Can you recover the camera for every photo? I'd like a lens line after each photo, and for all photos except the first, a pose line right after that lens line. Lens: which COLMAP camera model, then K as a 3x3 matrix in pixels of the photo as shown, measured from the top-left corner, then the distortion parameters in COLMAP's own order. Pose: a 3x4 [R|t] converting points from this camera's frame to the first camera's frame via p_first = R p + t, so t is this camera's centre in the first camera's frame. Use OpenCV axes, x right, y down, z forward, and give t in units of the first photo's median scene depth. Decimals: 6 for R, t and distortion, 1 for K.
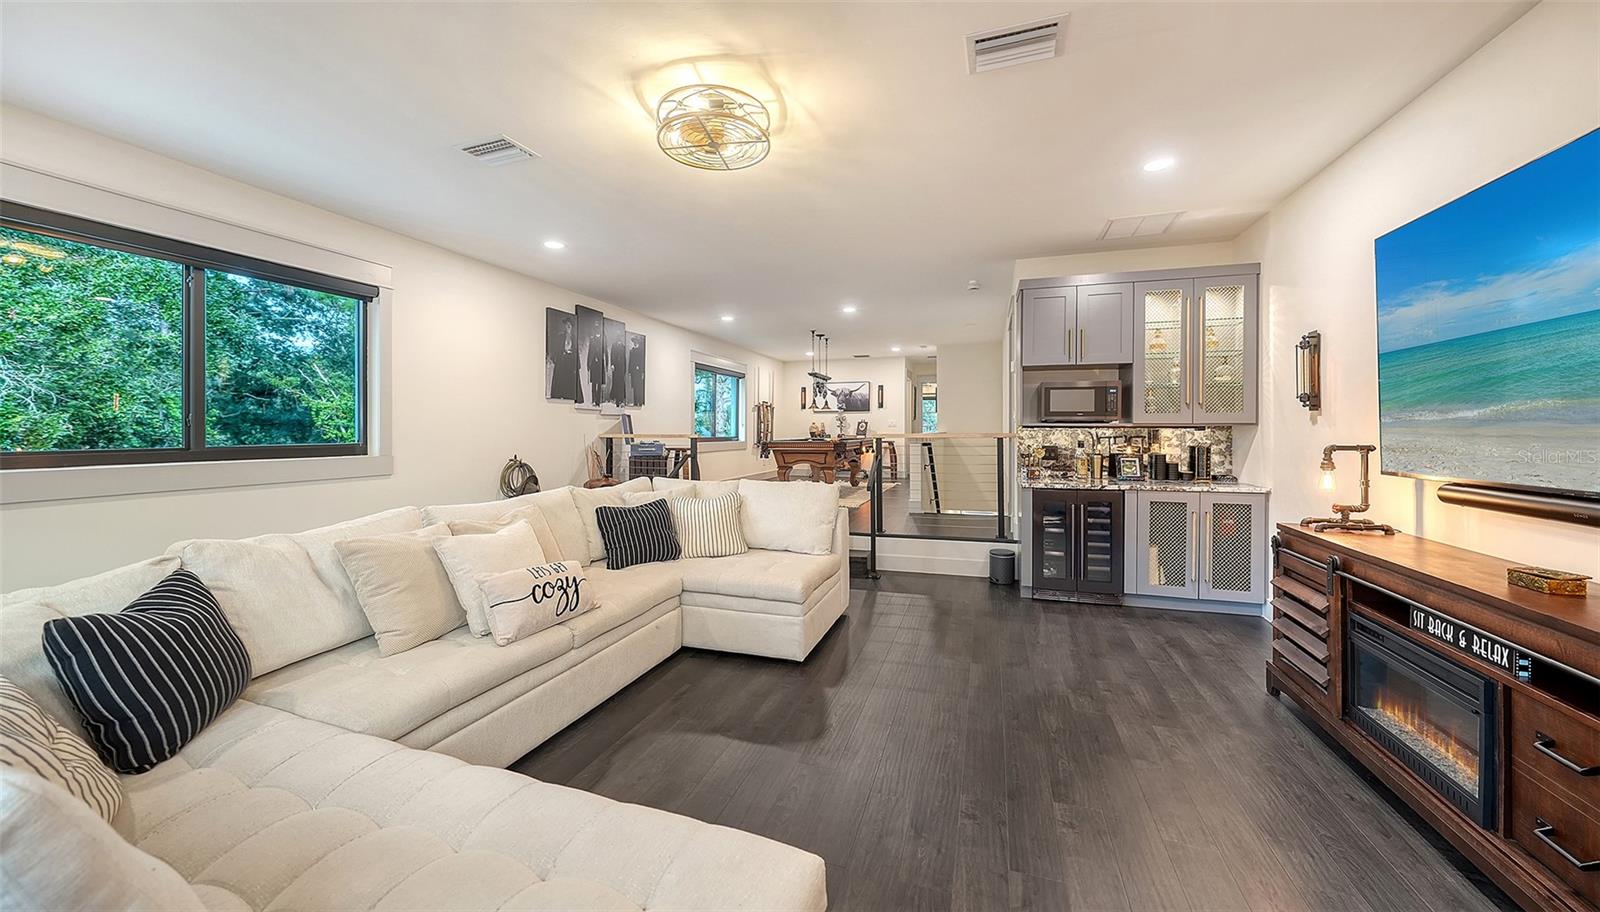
lens RADIAL K [[564.4, 0, 796.3], [0, 564.4, 427.8], [0, 0, 1]] dist [-0.004550, -0.000898]
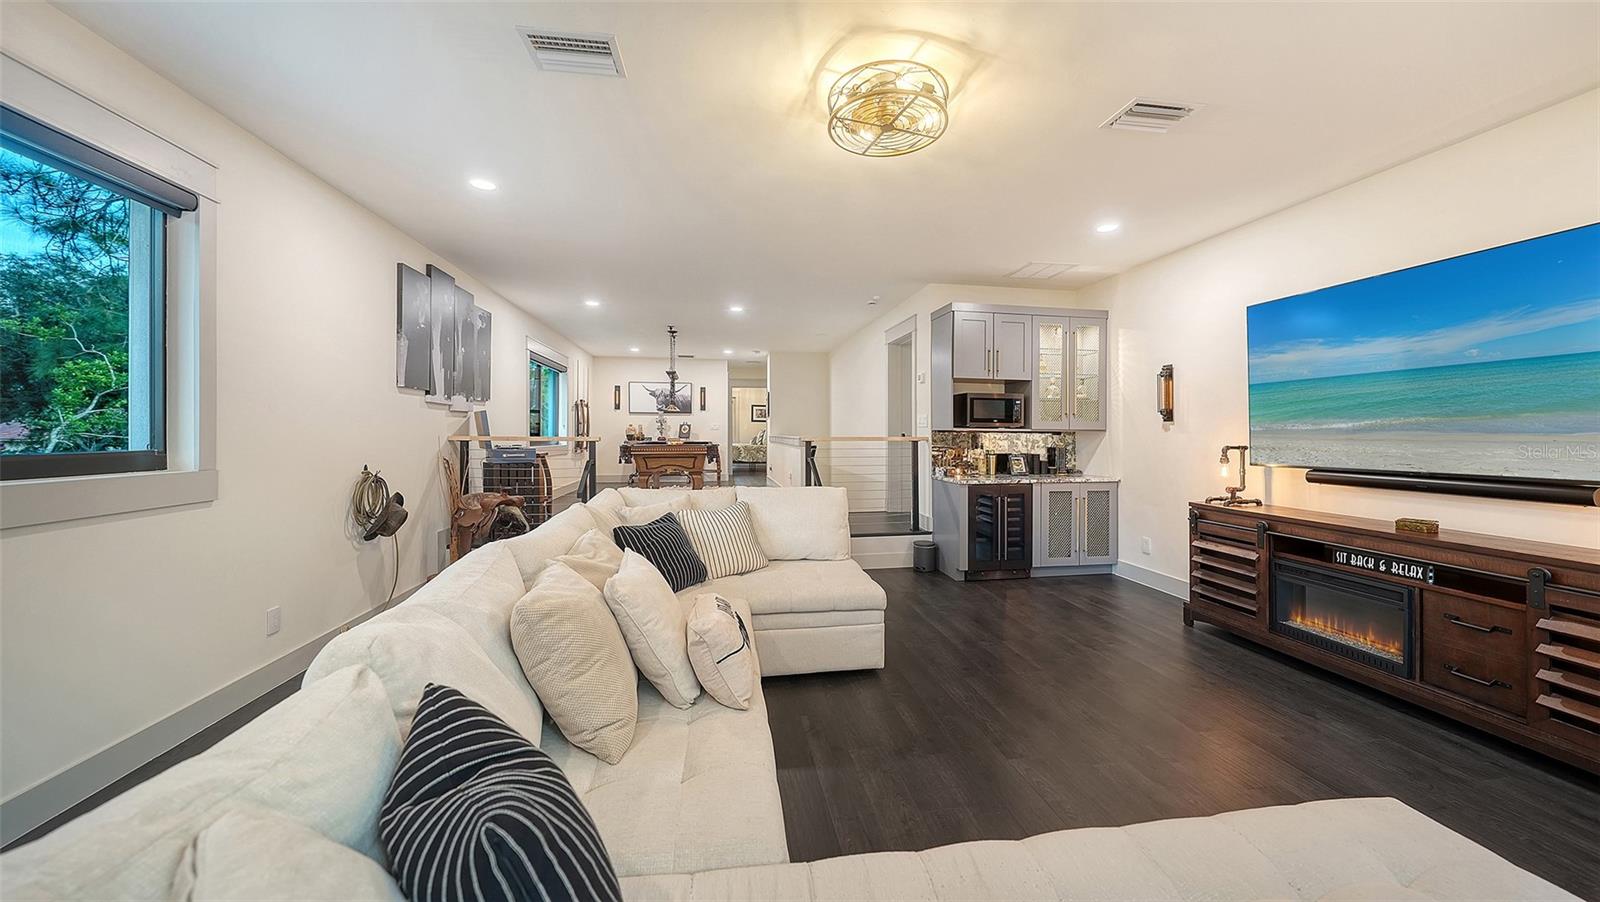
lens RADIAL K [[564.4, 0, 795.6], [0, 564.4, 430.4], [0, 0, 1]] dist [-0.004550, -0.000898]
pose [[0.884072, 0.008235, 0.467277, -0.407520], [-0.007775, 0.999966, -0.002912, 0.002464], [-0.467285, -0.001058, 0.884106, 0.139781]]
